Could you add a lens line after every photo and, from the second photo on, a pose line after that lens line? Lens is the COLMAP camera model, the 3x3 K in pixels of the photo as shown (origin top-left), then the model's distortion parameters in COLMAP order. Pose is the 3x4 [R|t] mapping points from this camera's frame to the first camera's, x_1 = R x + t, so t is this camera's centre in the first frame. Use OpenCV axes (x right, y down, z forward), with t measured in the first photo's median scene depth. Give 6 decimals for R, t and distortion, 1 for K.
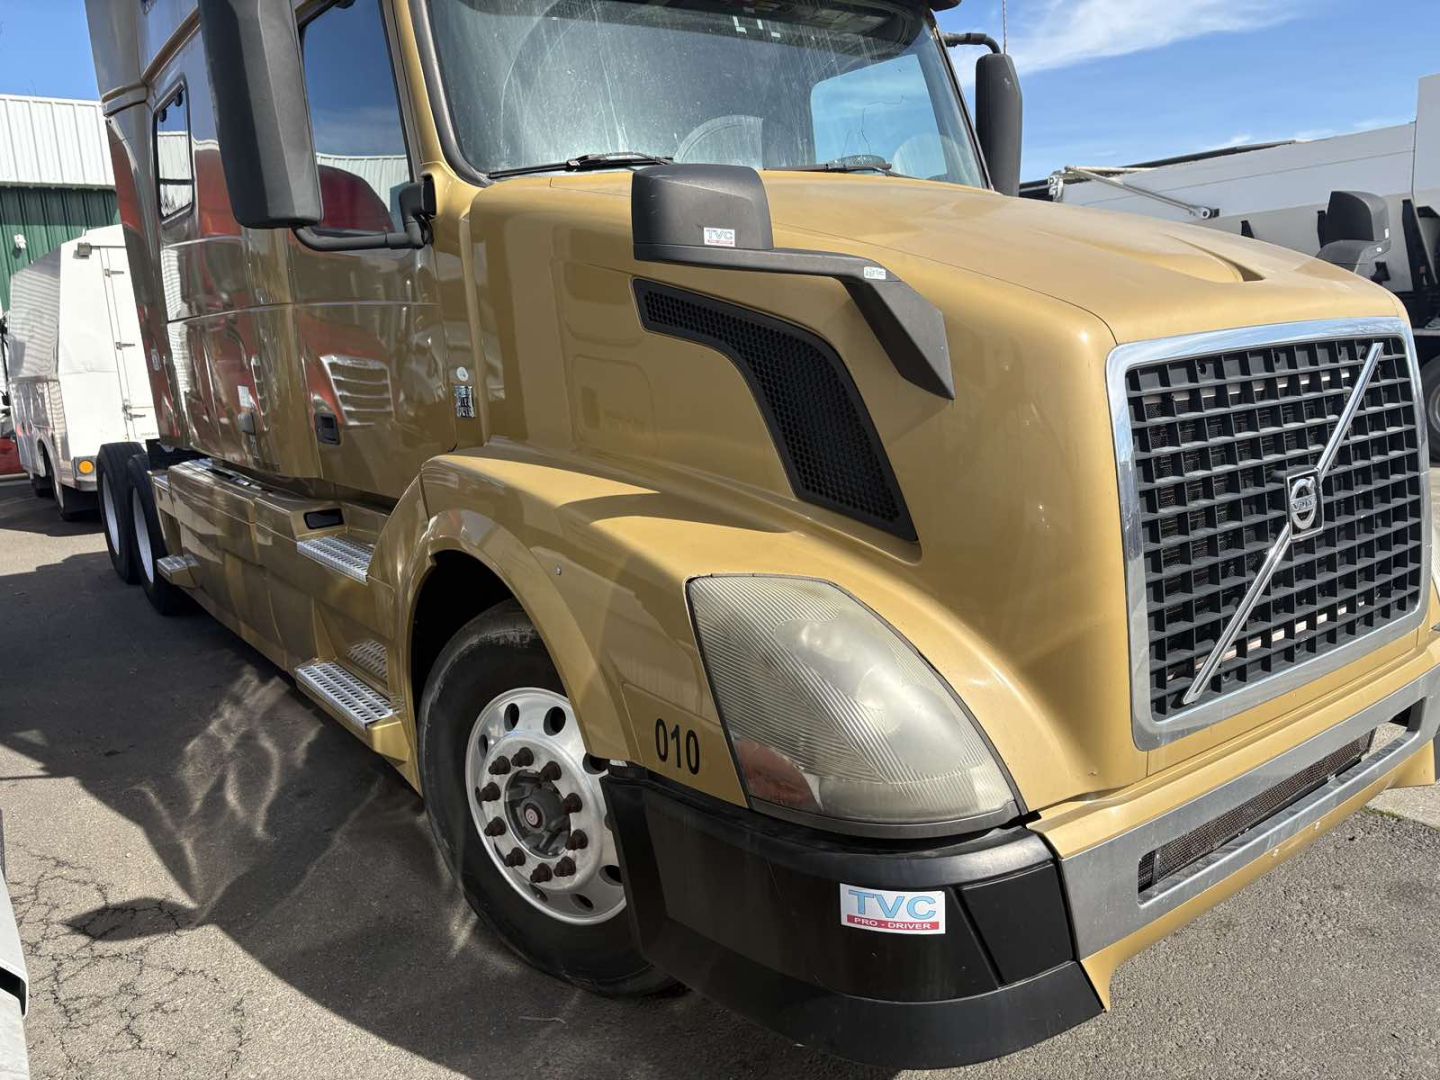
lens RADIAL K [[1042.6, 0, 720.0], [0, 1042.6, 540.0], [0, 0, 1]] dist [0.006885, -0.006197]
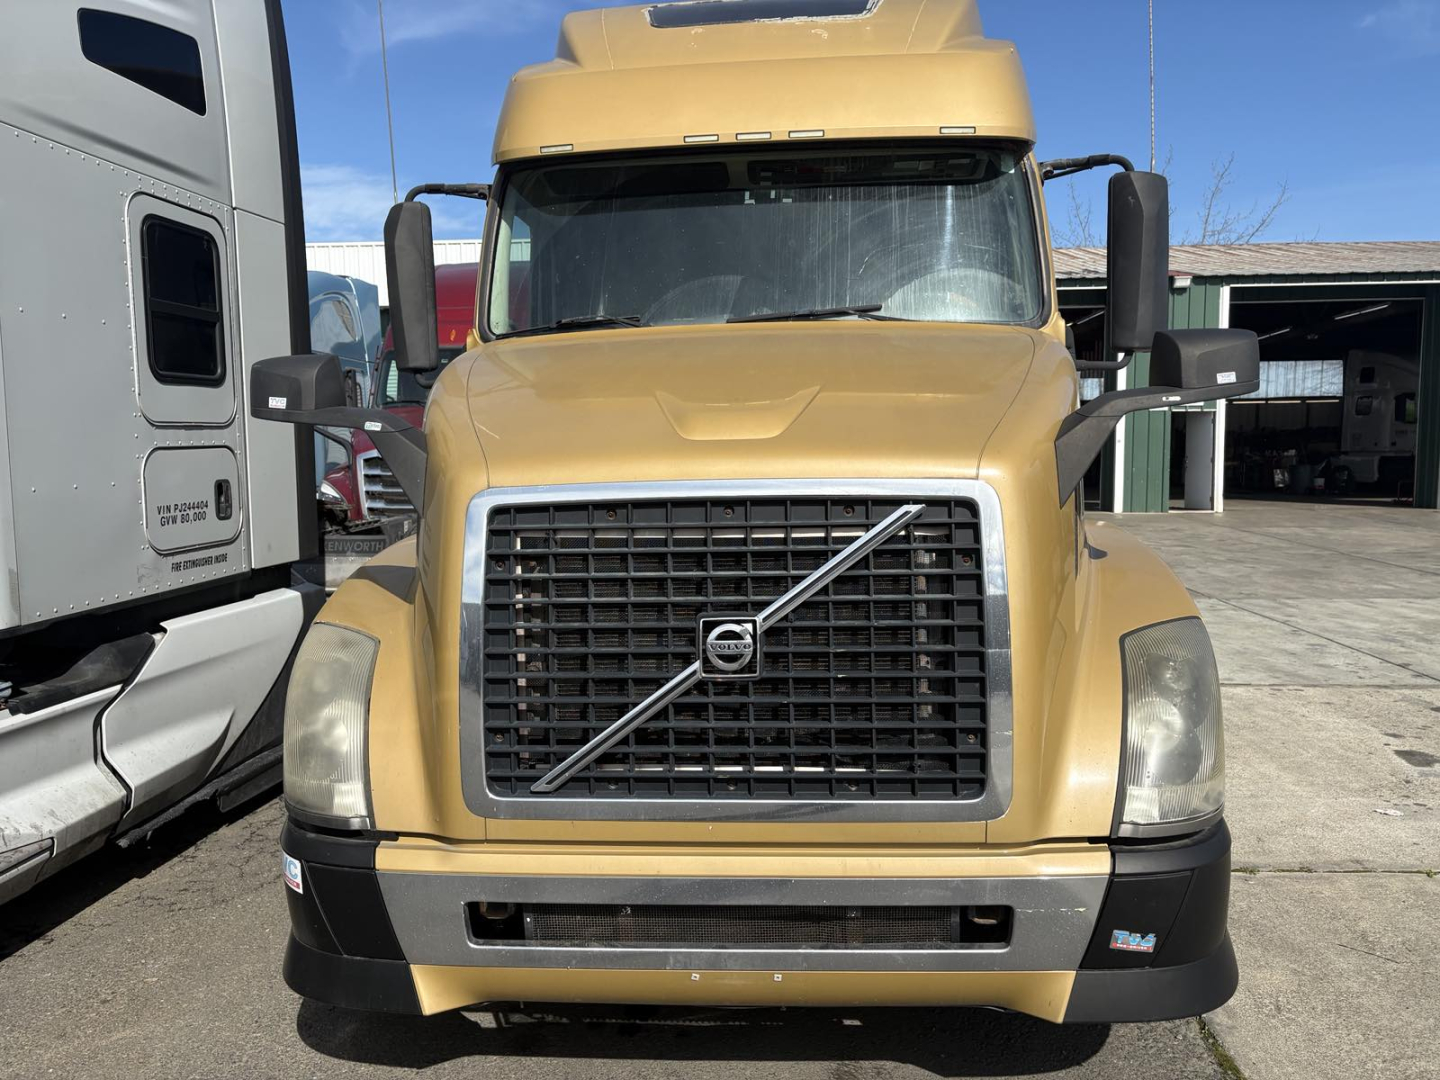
lens RADIAL K [[1042.6, 0, 720.0], [0, 1042.6, 540.0], [0, 0, 1]] dist [0.006885, -0.006197]
pose [[0.776439, 0.098473, -0.622451, 1.190901], [-0.150189, 0.988171, -0.031013, -0.106873], [0.612034, 0.117565, 0.782044, 0.155835]]
